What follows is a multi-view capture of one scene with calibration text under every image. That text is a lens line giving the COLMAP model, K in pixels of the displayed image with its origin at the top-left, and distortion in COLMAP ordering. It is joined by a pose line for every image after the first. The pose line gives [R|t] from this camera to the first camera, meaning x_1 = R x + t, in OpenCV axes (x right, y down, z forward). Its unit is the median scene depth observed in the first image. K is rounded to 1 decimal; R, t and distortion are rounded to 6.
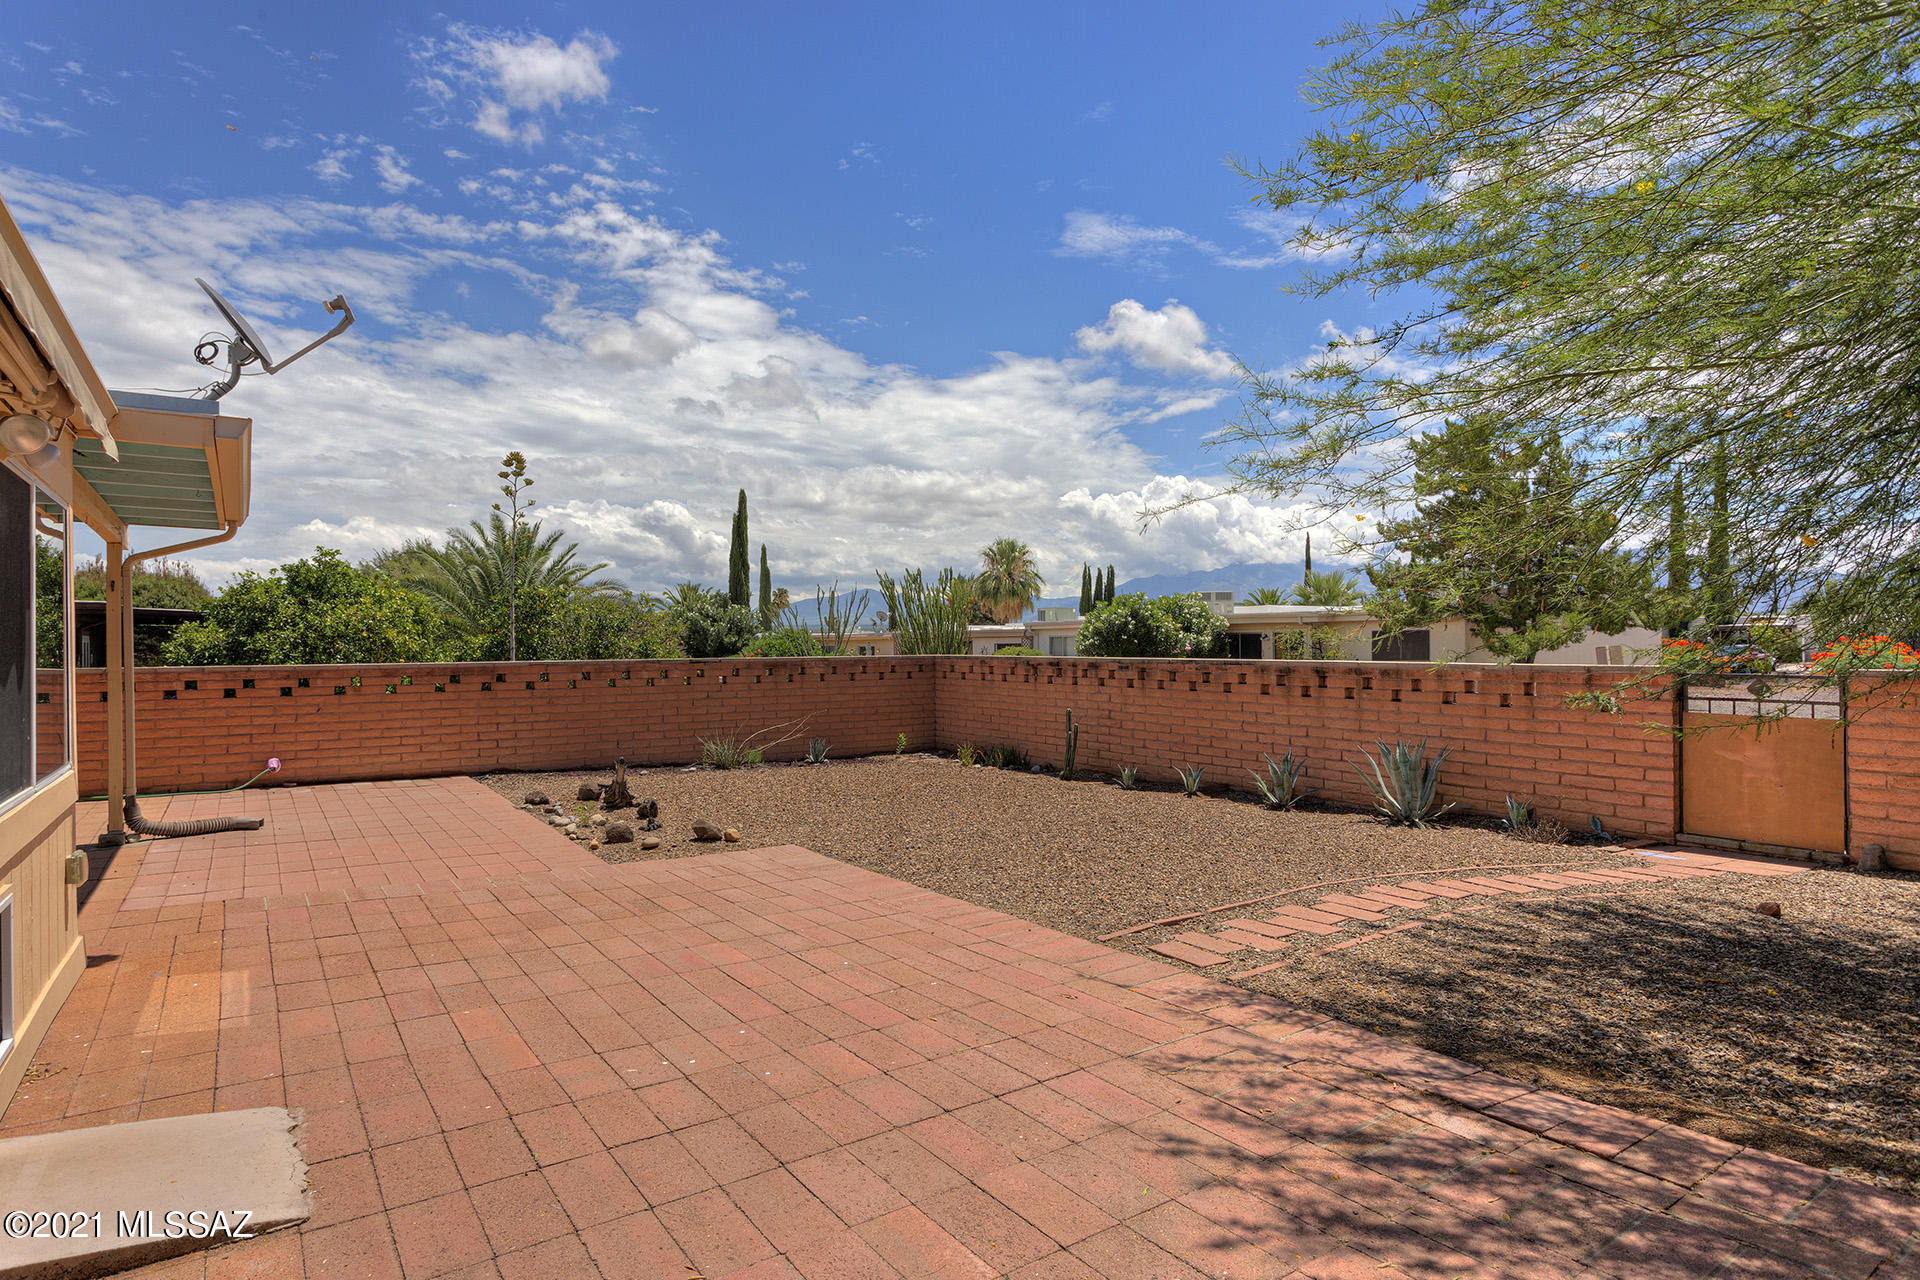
lens RADIAL K [[1001.0, 0, 964.2], [0, 1001.0, 625.4], [0, 0, 1]] dist [-0.001890, -0.000555]
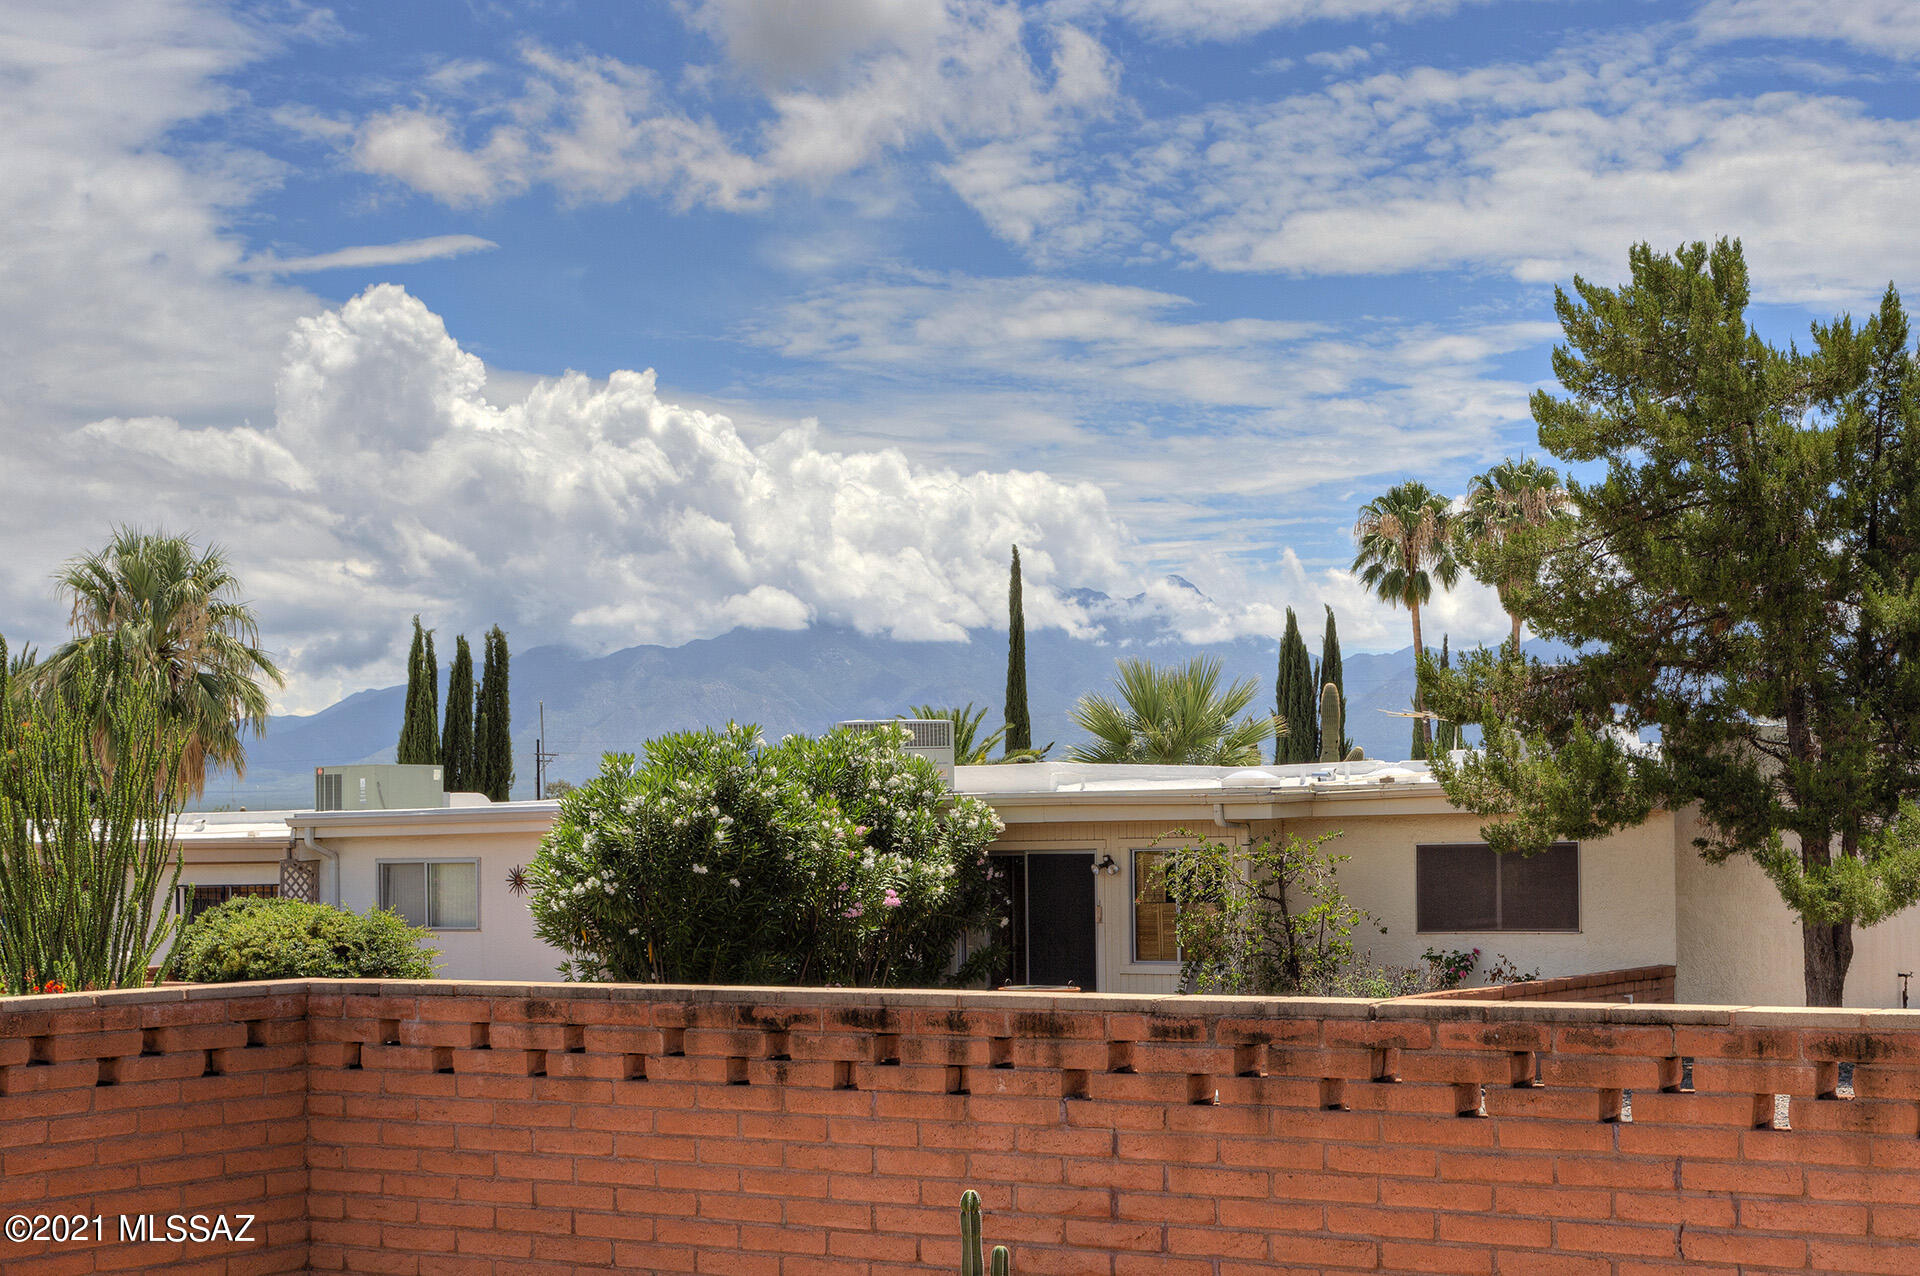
lens RADIAL K [[2784.2, 0, 960.0], [0, 2784.2, 638.0], [0, 0, 1]] dist [0.007788, 0.008231]
pose [[0.916001, 0.019160, 0.400719, -0.122993], [0.001858, 0.998646, -0.051997, -0.016241], [-0.401172, 0.048374, 0.914724, 0.187414]]
